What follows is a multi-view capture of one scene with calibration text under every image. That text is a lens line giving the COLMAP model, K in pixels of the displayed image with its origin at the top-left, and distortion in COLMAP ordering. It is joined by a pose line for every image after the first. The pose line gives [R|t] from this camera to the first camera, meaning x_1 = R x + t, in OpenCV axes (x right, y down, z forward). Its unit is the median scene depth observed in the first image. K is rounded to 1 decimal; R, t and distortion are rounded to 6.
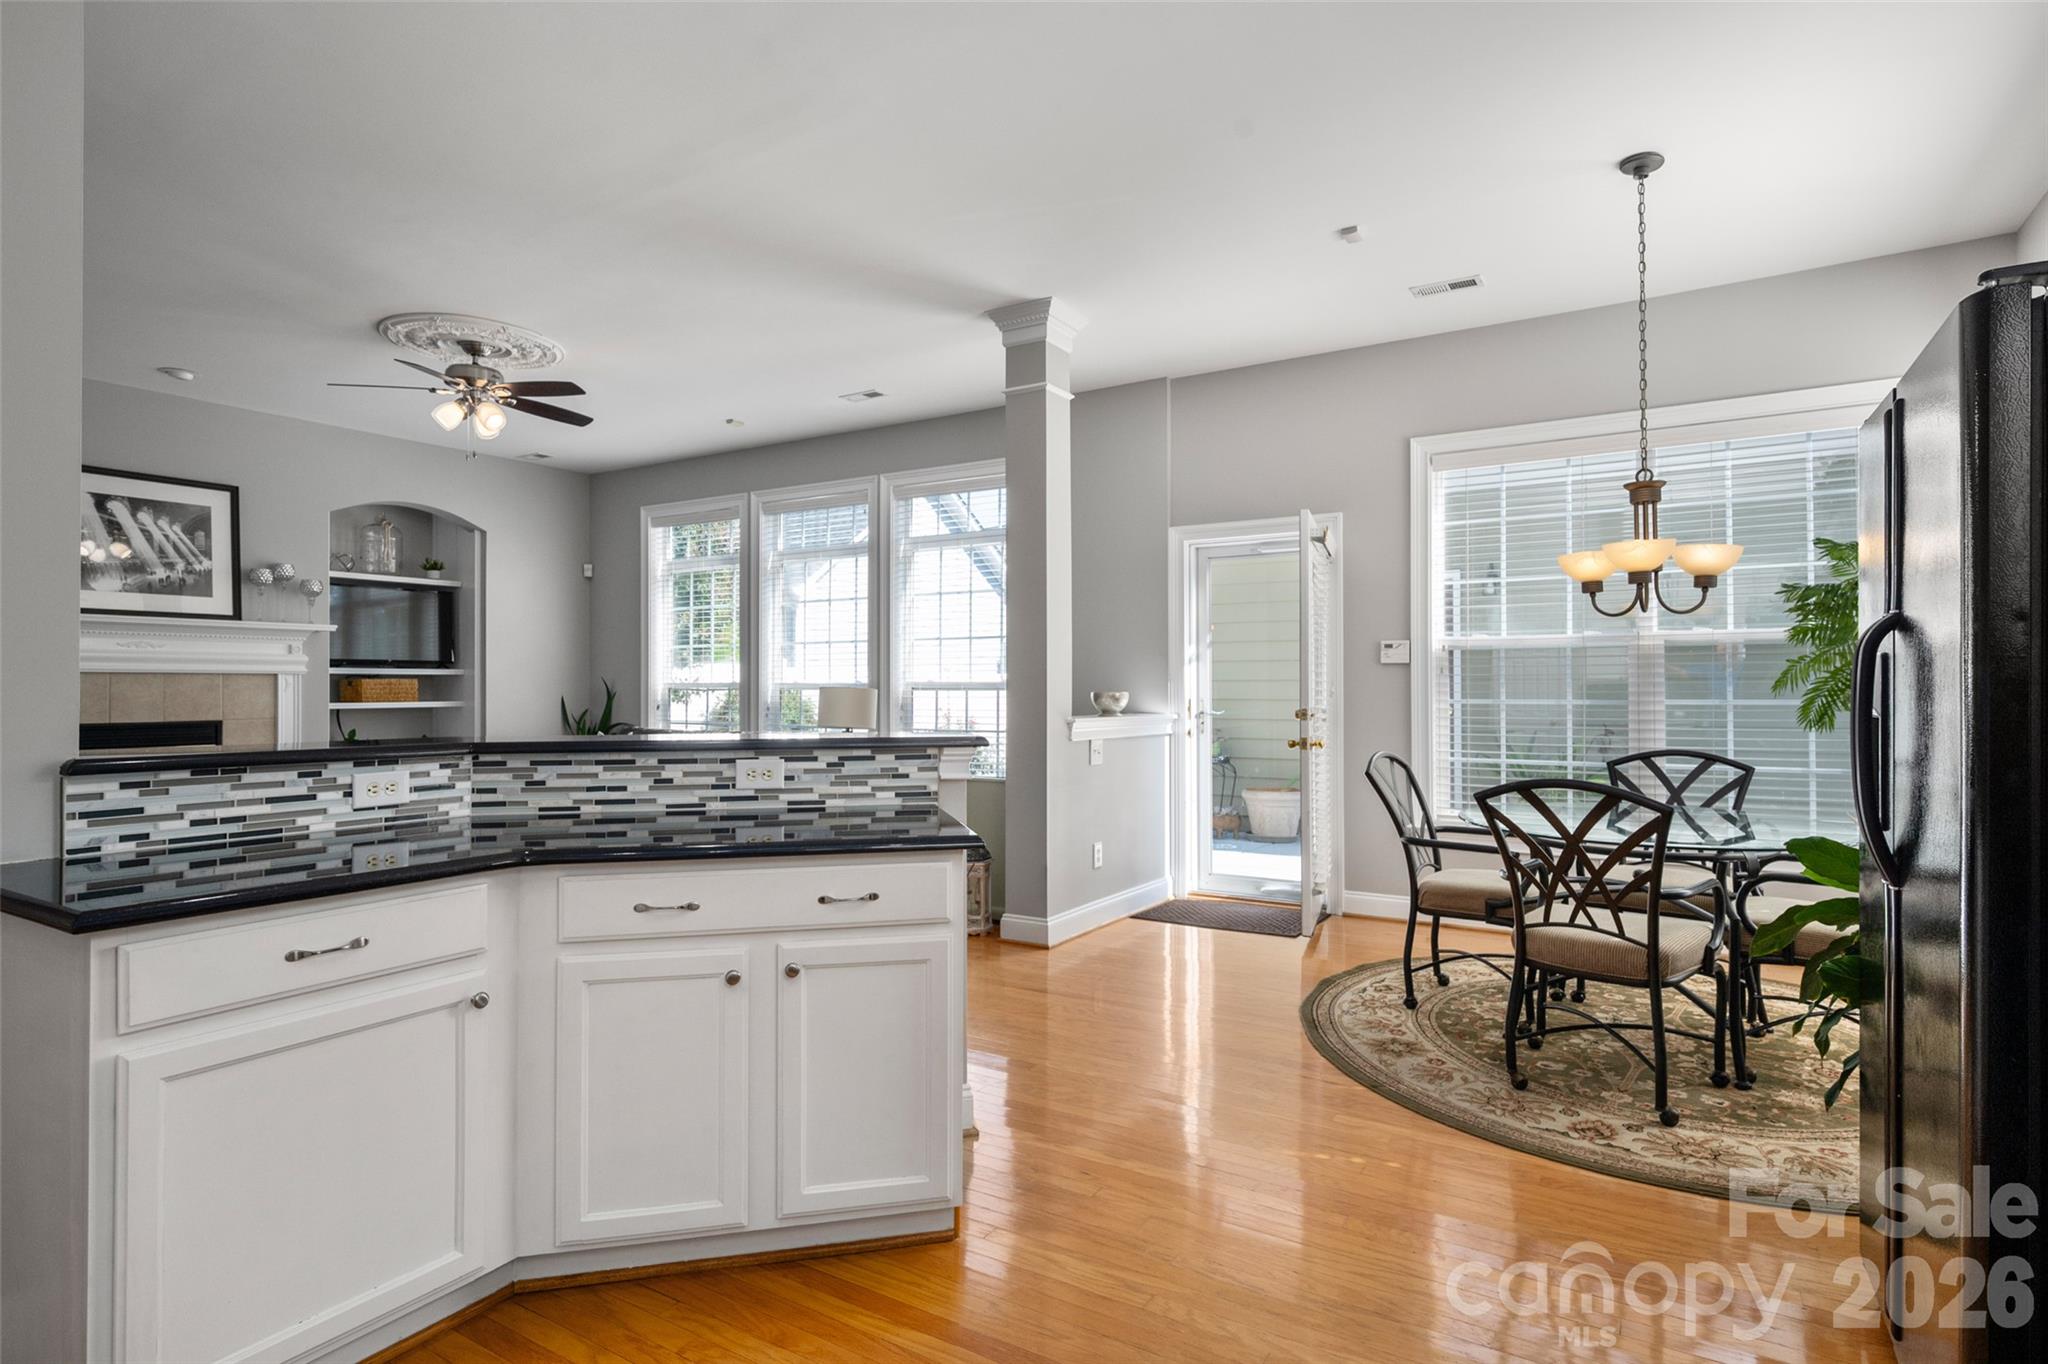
lens RADIAL K [[1050.8, 0, 1041.6], [0, 1050.8, 676.6], [0, 0, 1]] dist [0.003840, 0.000572]
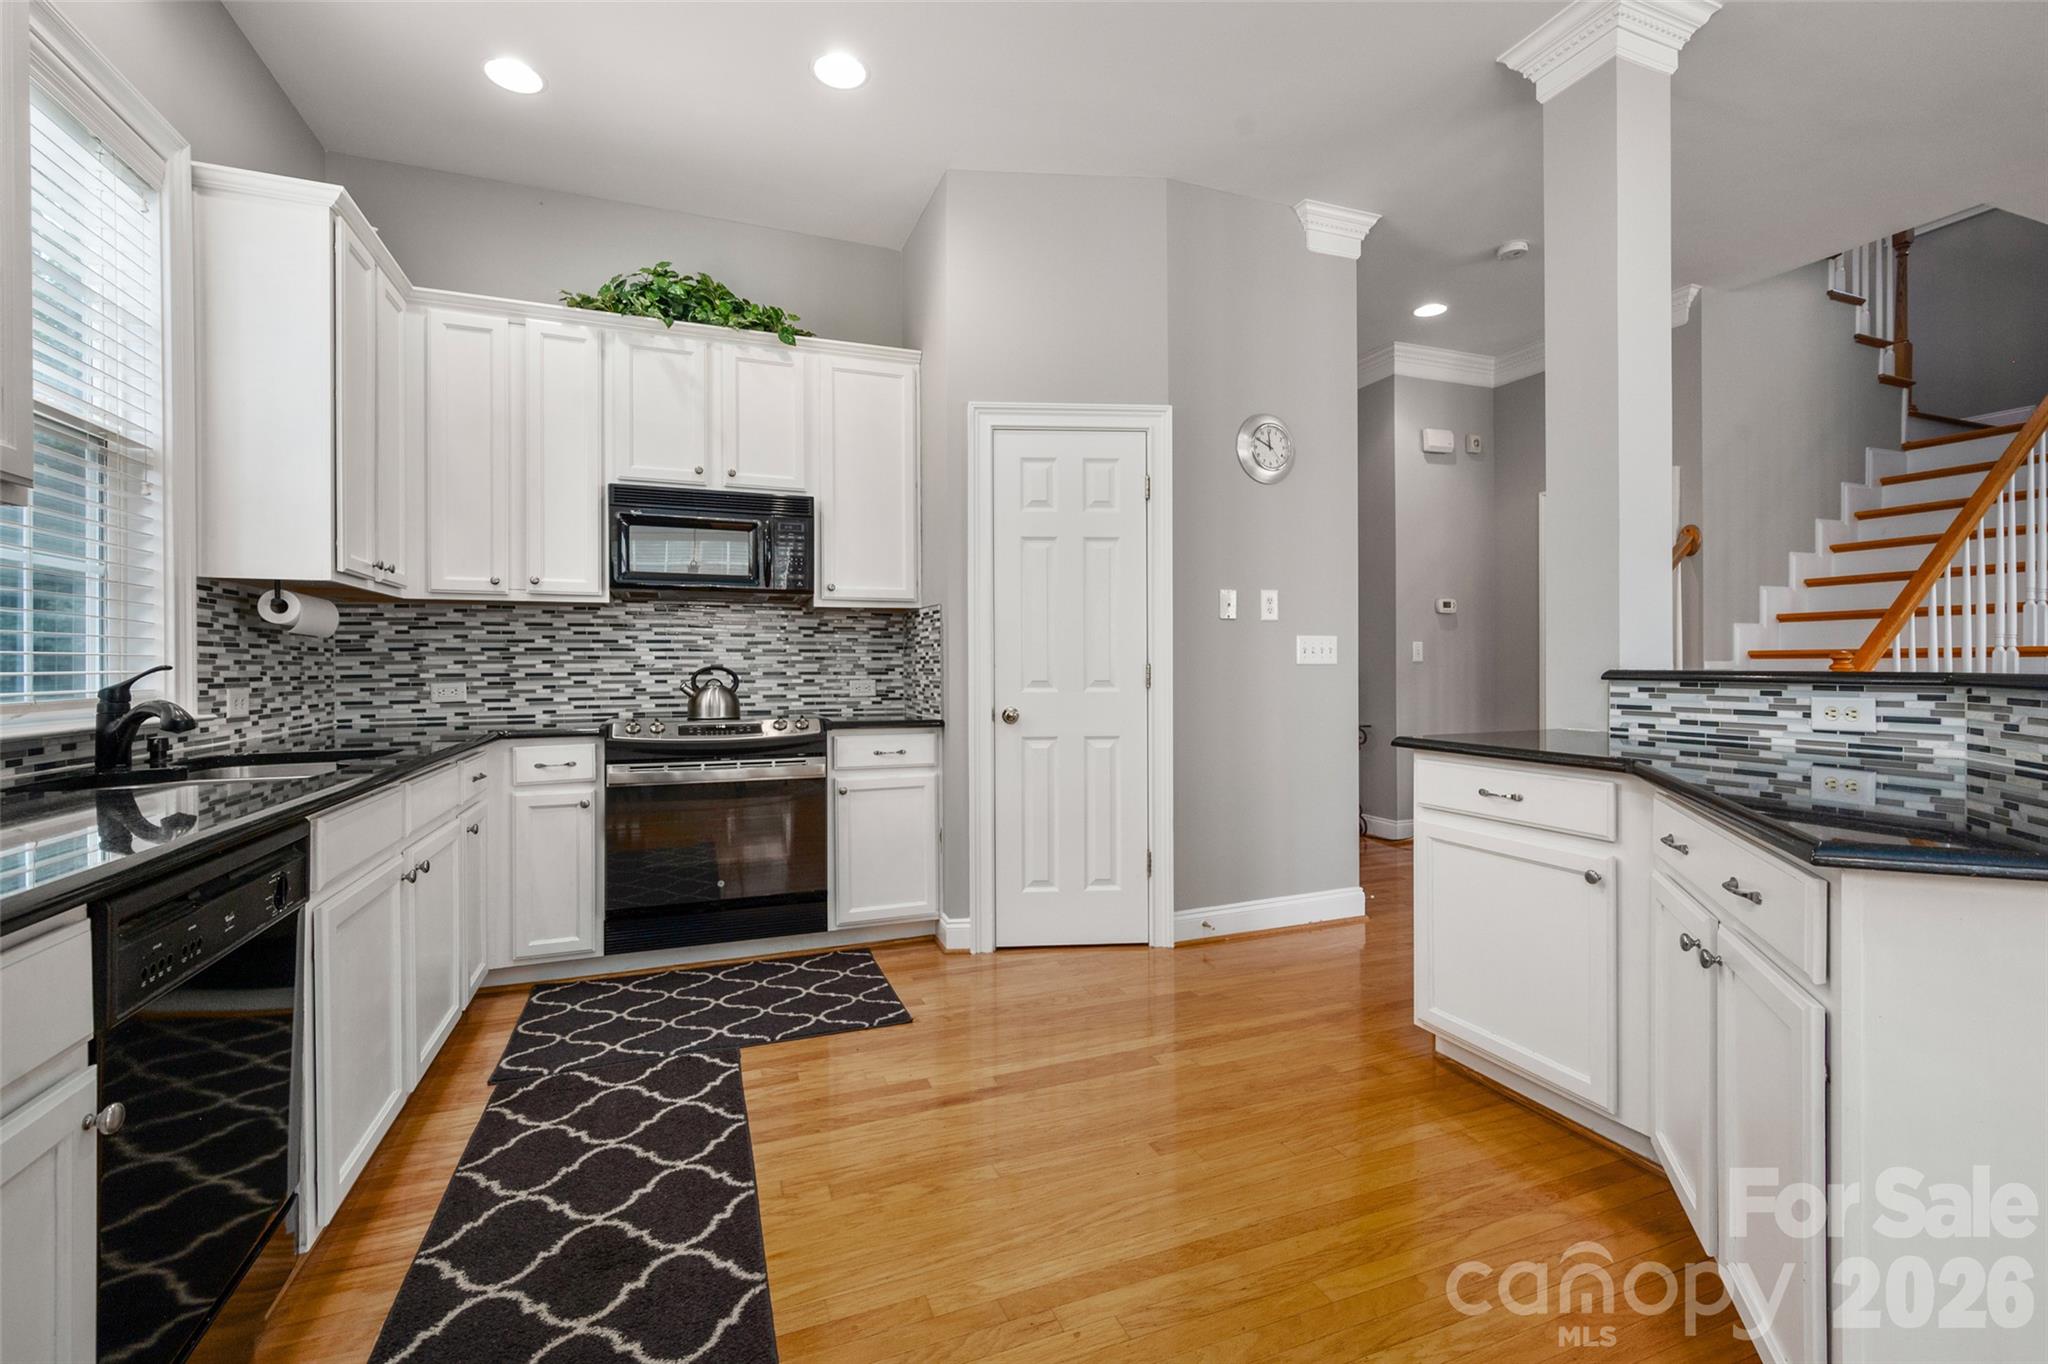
lens RADIAL K [[881.4, 0, 1034.7], [0, 881.4, 672.2], [0, 0, 1]] dist [0.000409, 0.000577]
pose [[-0.599123, 0.013527, -0.800543, 0.409767], [0.015815, 0.999862, 0.005059, 0.040071], [0.800501, -0.009630, -0.599255, 0.710891]]
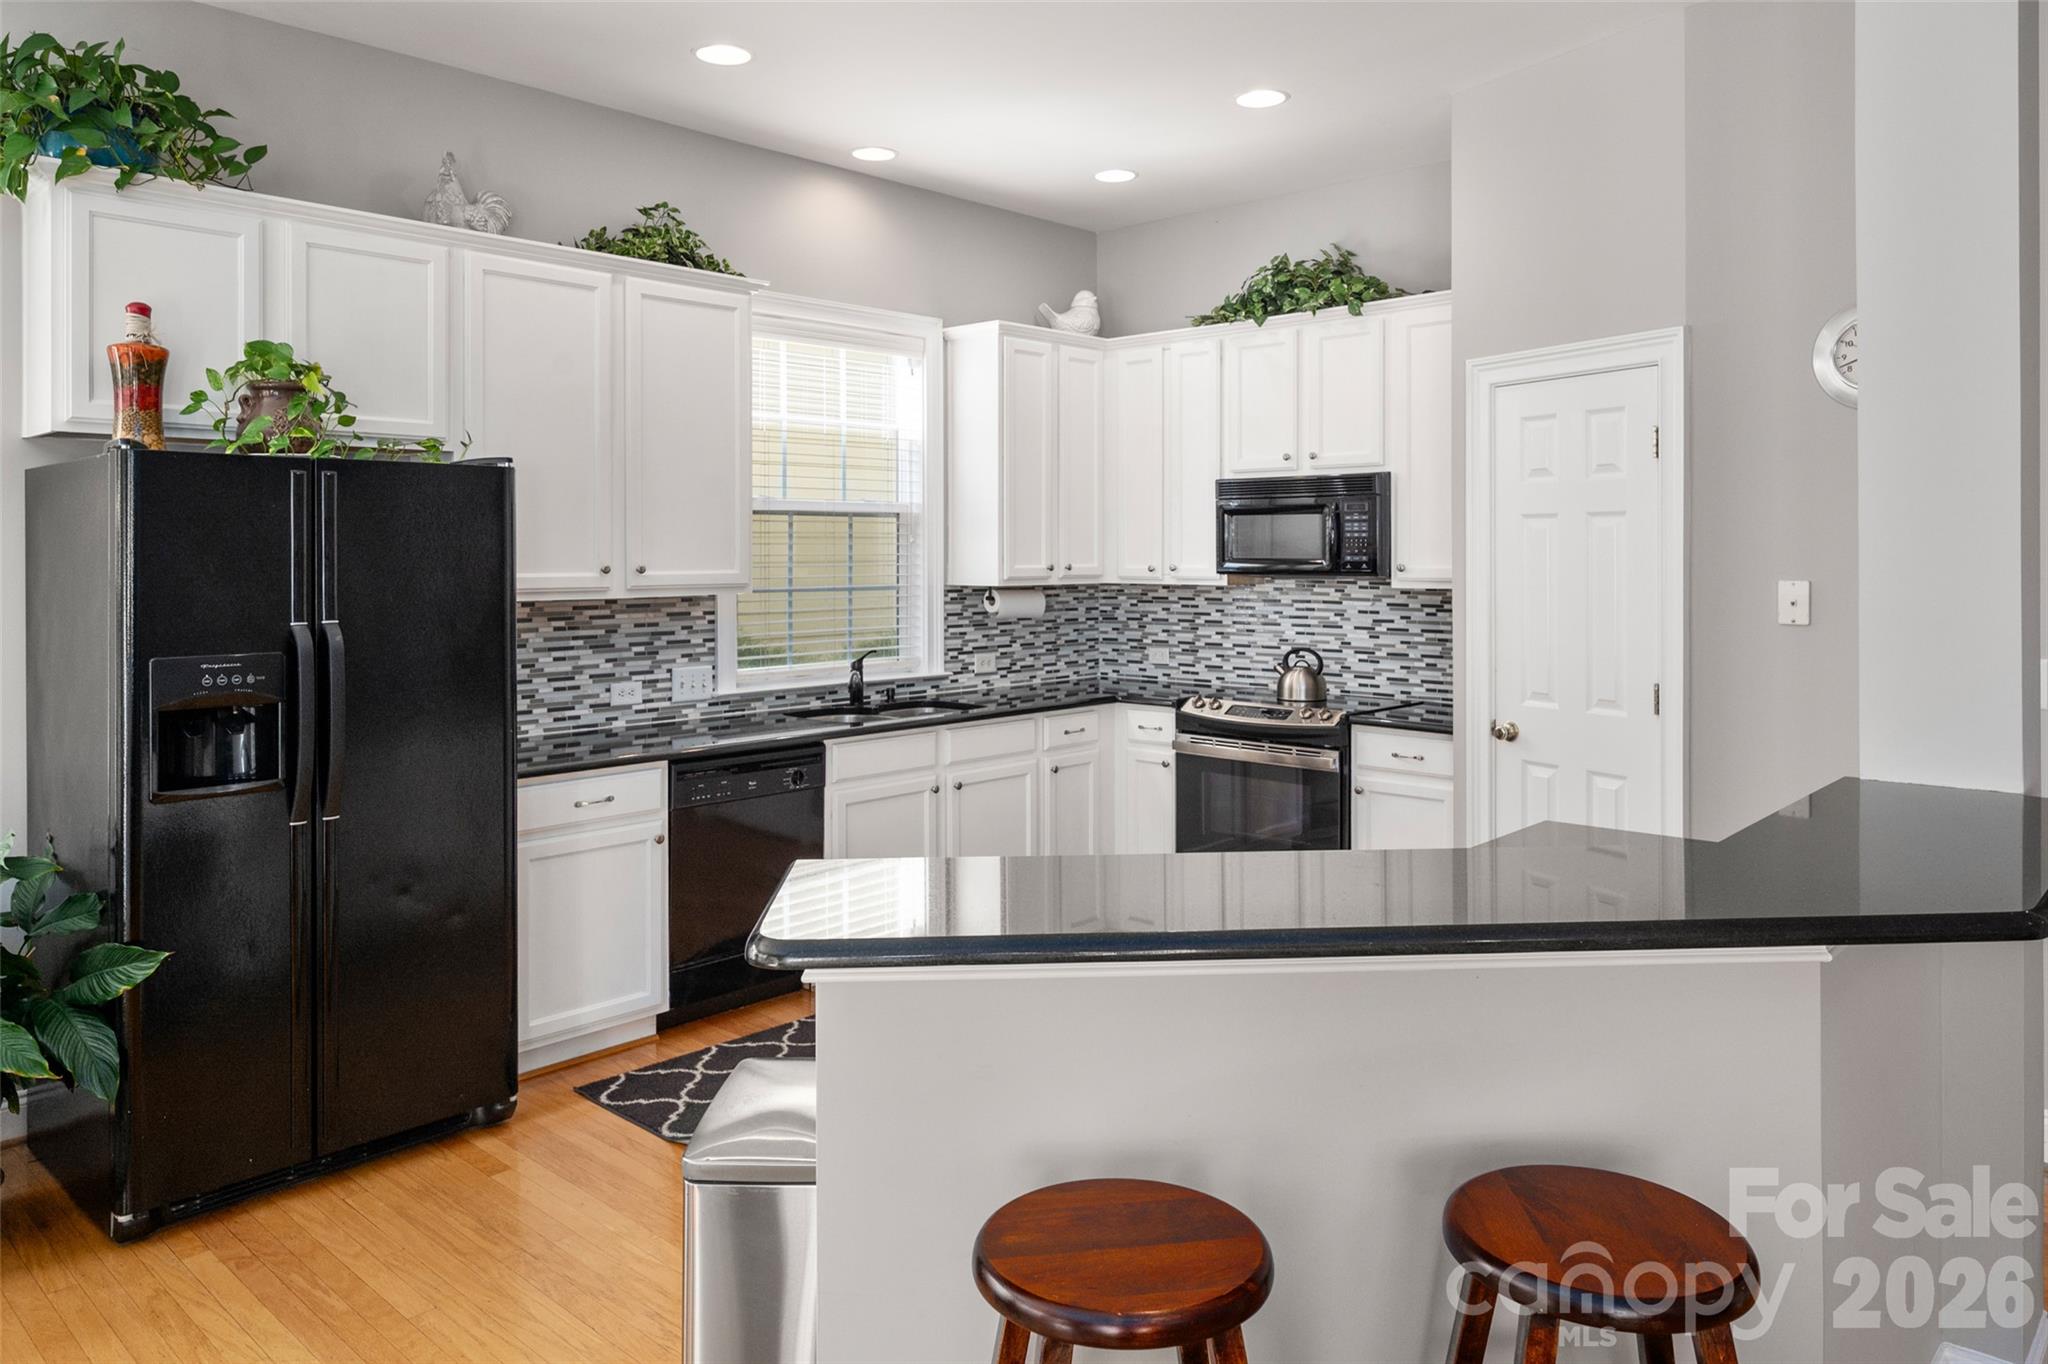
lens RADIAL K [[1394.0, 0, 1034.5], [0, 1394.0, 546.4], [0, 0, 1]] dist [-0.004847, 0.001084]
pose [[-0.980391, 0.008921, 0.196860, -0.284615], [0.006041, 0.999866, -0.015224, -0.077075], [-0.196969, -0.013736, -0.980313, 1.567689]]
